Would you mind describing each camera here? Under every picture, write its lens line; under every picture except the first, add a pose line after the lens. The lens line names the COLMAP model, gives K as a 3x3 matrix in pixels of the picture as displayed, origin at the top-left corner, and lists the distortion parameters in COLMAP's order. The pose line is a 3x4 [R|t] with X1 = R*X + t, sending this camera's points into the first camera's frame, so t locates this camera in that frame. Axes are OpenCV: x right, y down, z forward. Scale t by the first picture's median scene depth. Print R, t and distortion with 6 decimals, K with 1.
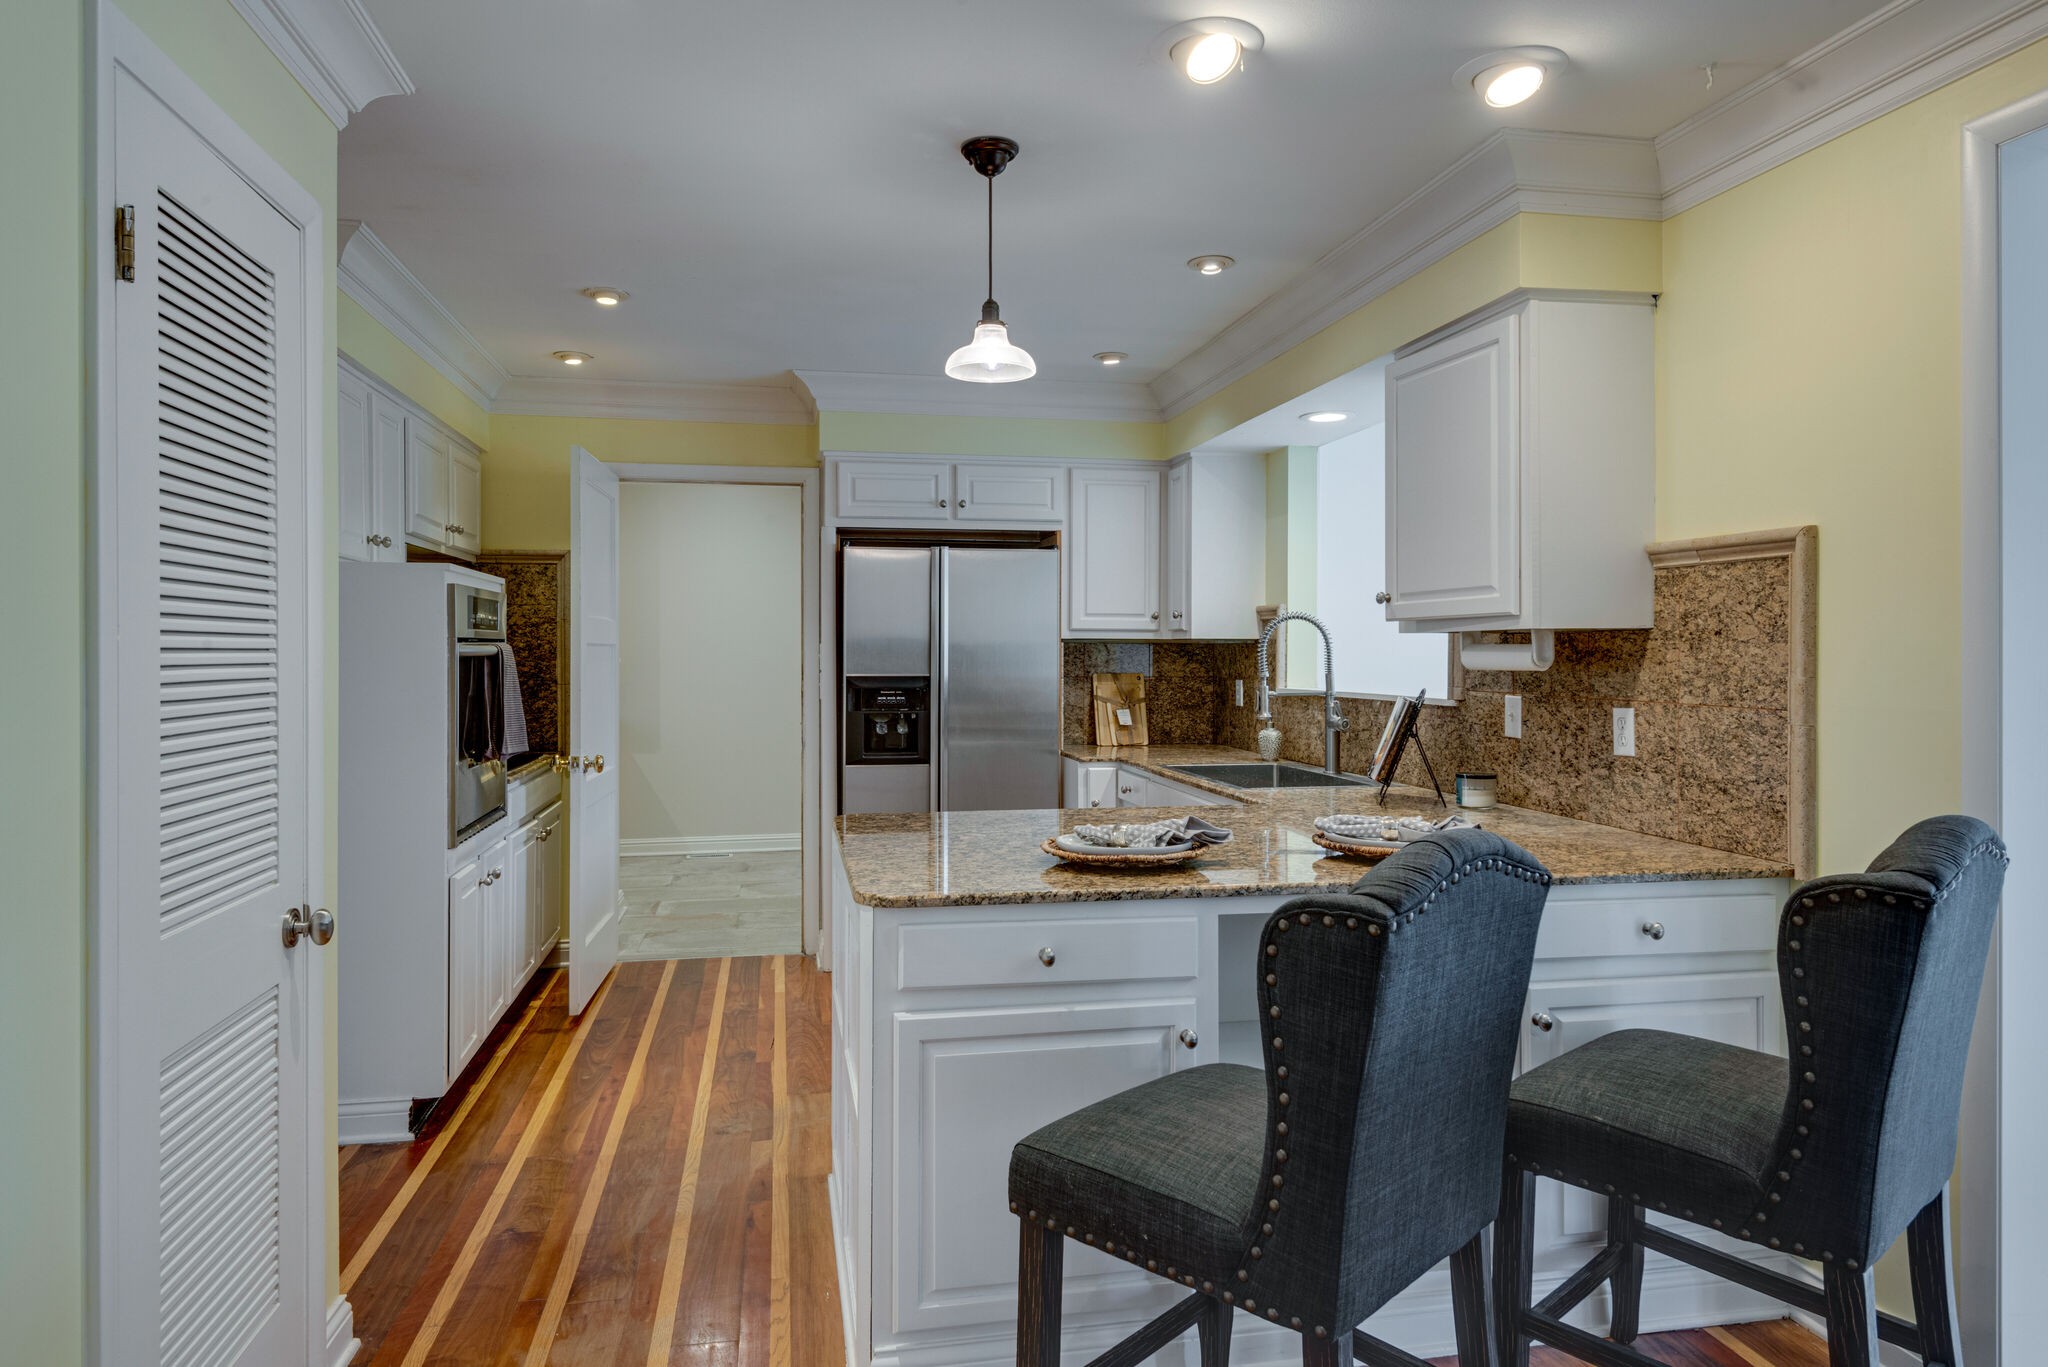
lens RADIAL K [[1252.2, 0, 1019.8], [0, 1252.2, 654.8], [0, 0, 1]] dist [0.000458, -0.000611]
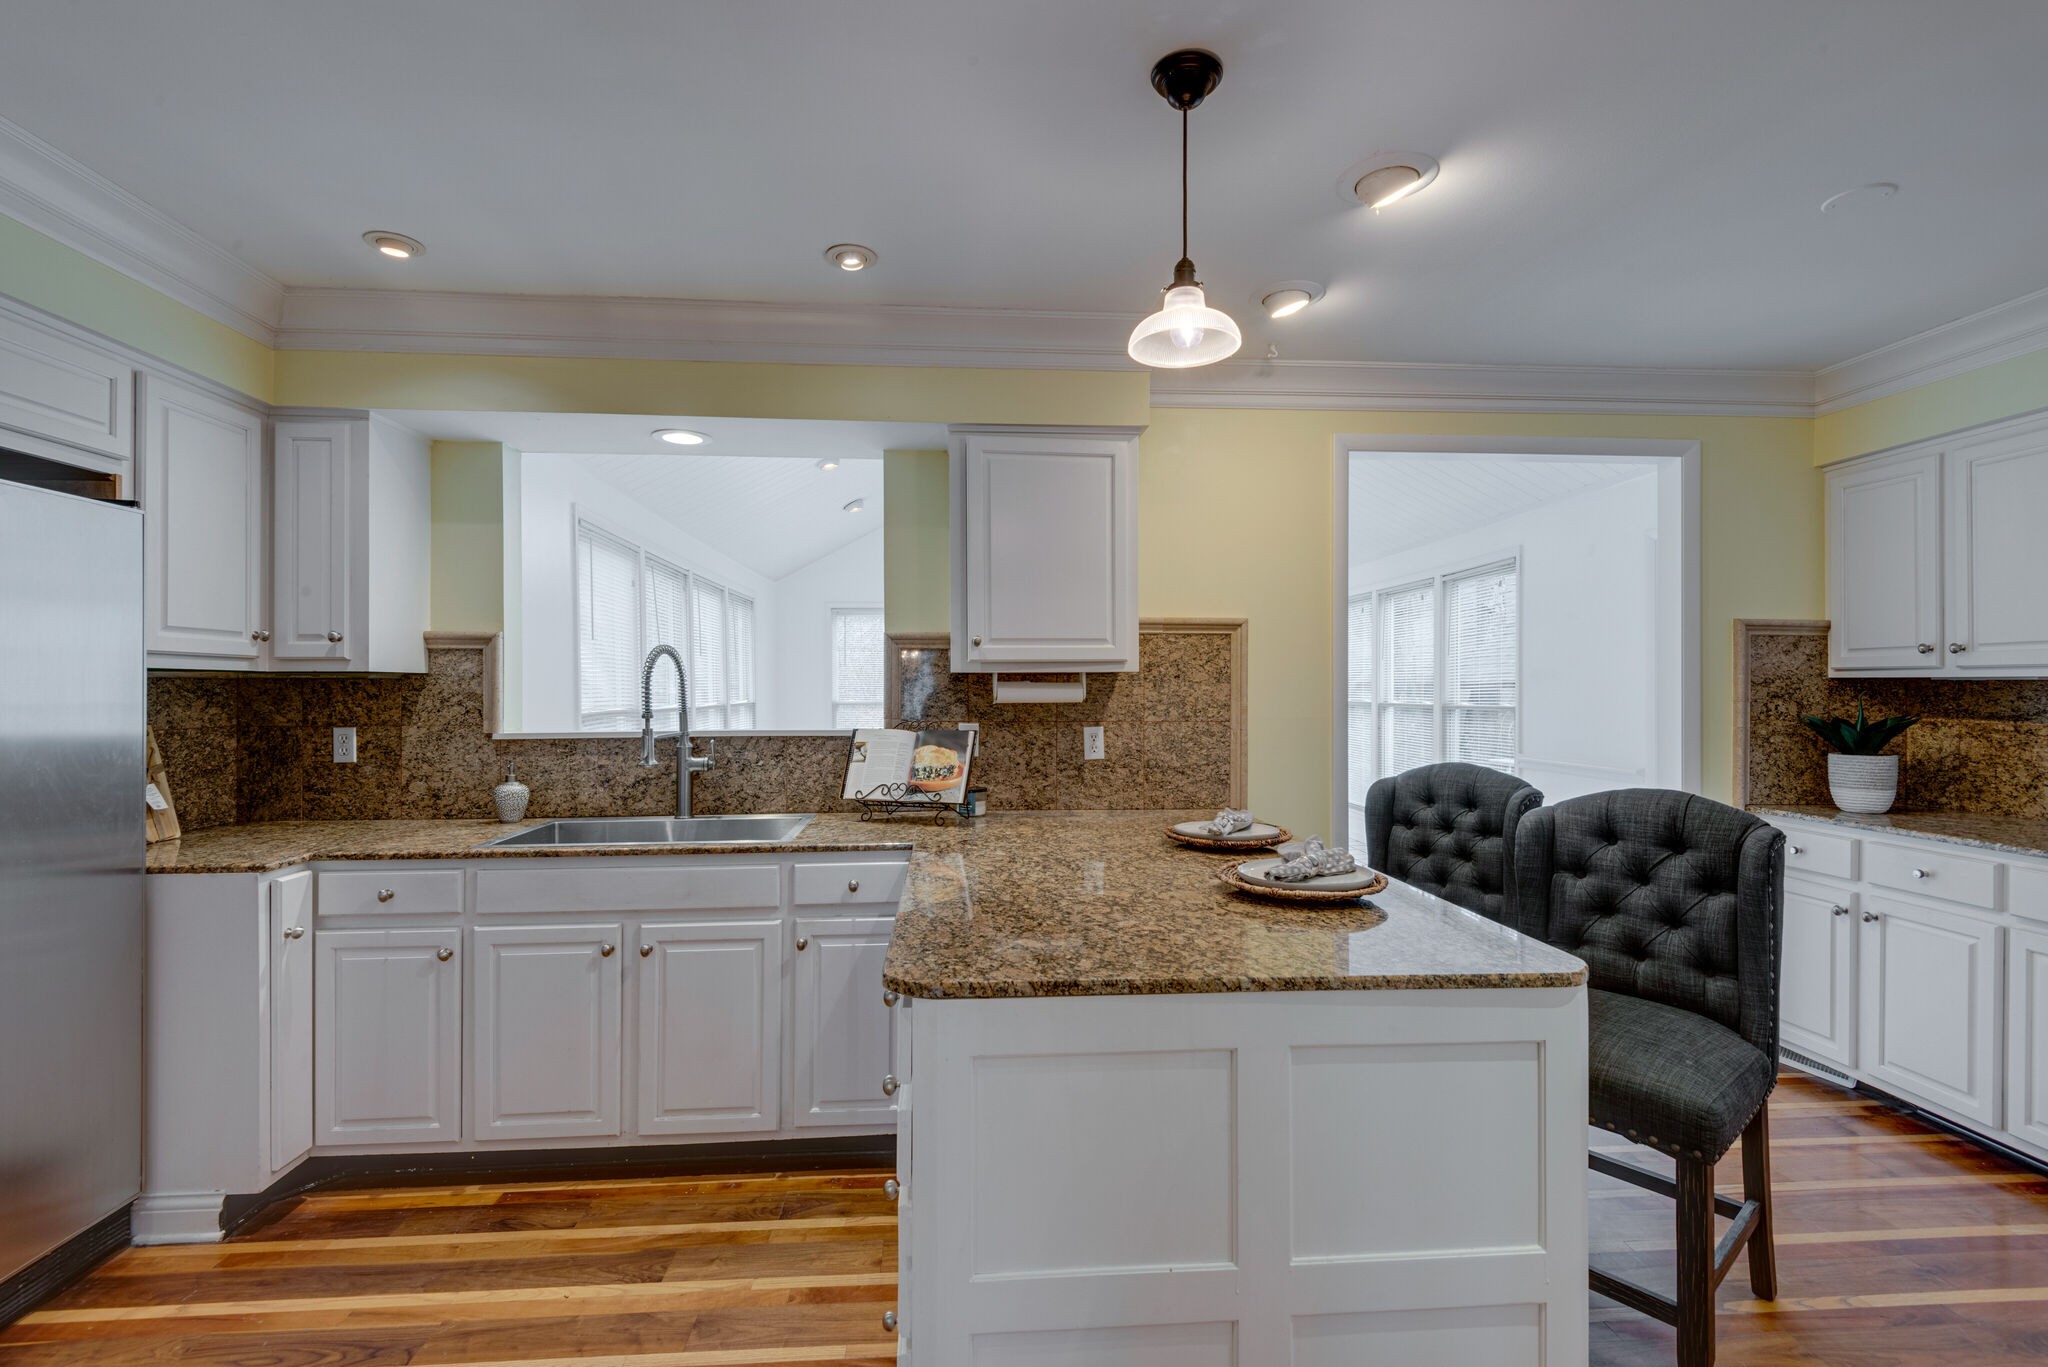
lens RADIAL K [[914.1, 0, 1024.0], [0, 914.1, 683.5], [0, 0, 1]] dist [0.026967, 0.000137]
pose [[0.115990, 0.002365, 0.993248, -0.589398], [0.003874, 0.999988, -0.002833, -0.005427], [-0.993243, 0.004176, 0.115979, 0.956652]]
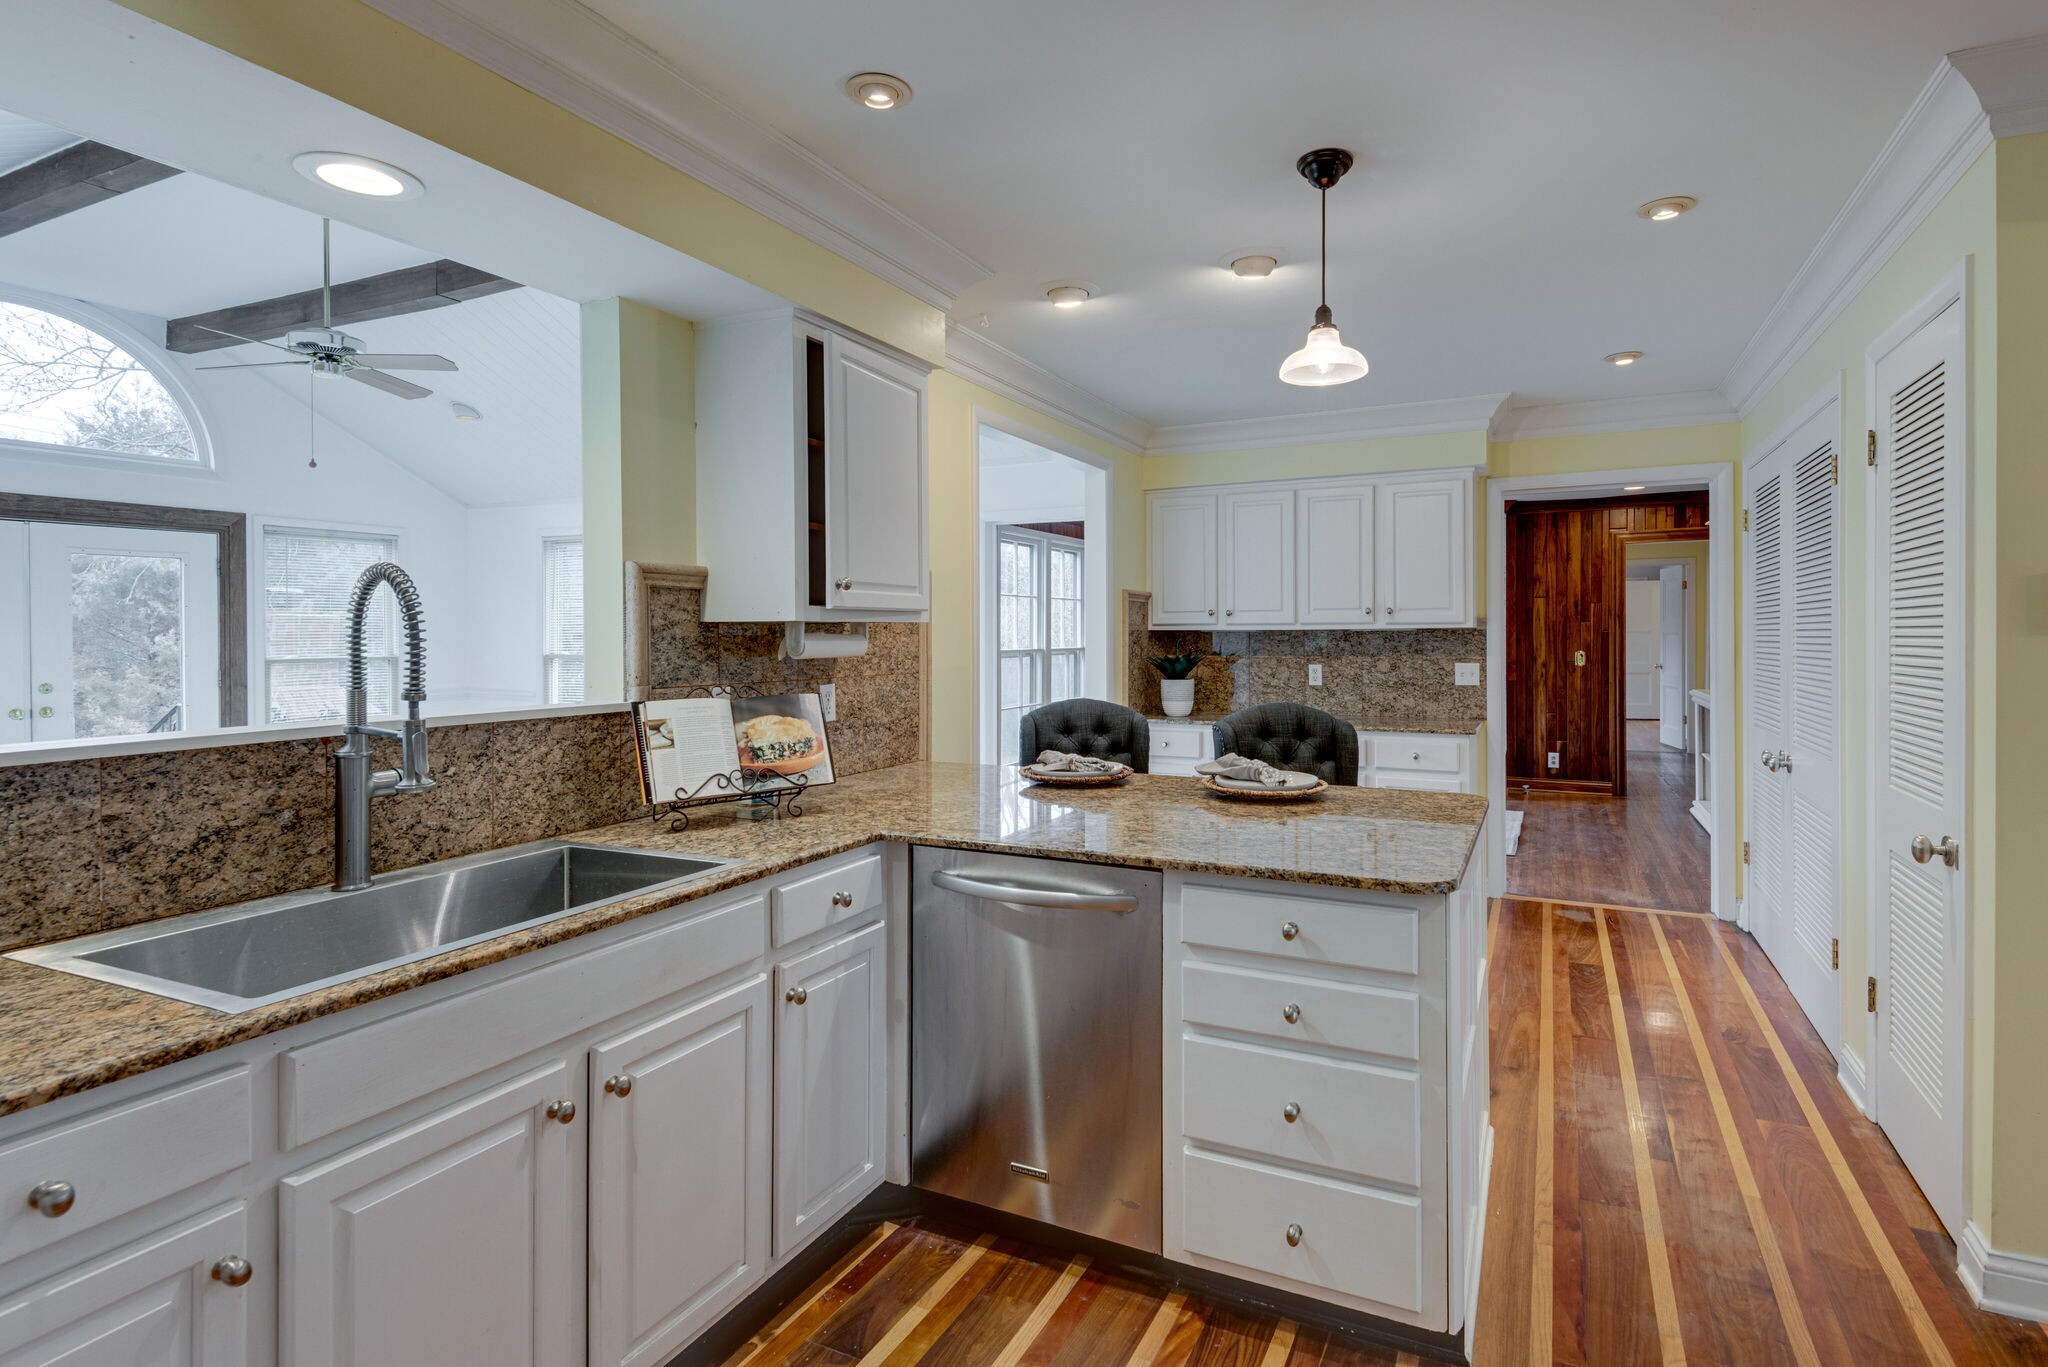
lens RADIAL K [[982.2, 0, 1094.7], [0, 982.2, 637.1], [0, 0, 1]] dist [0.000820, -0.000474]
pose [[-0.810755, 0.003169, 0.585377, -0.324538], [0.007465, 0.999960, 0.004926, -0.008710], [-0.585338, 0.008364, -0.810746, 1.651185]]
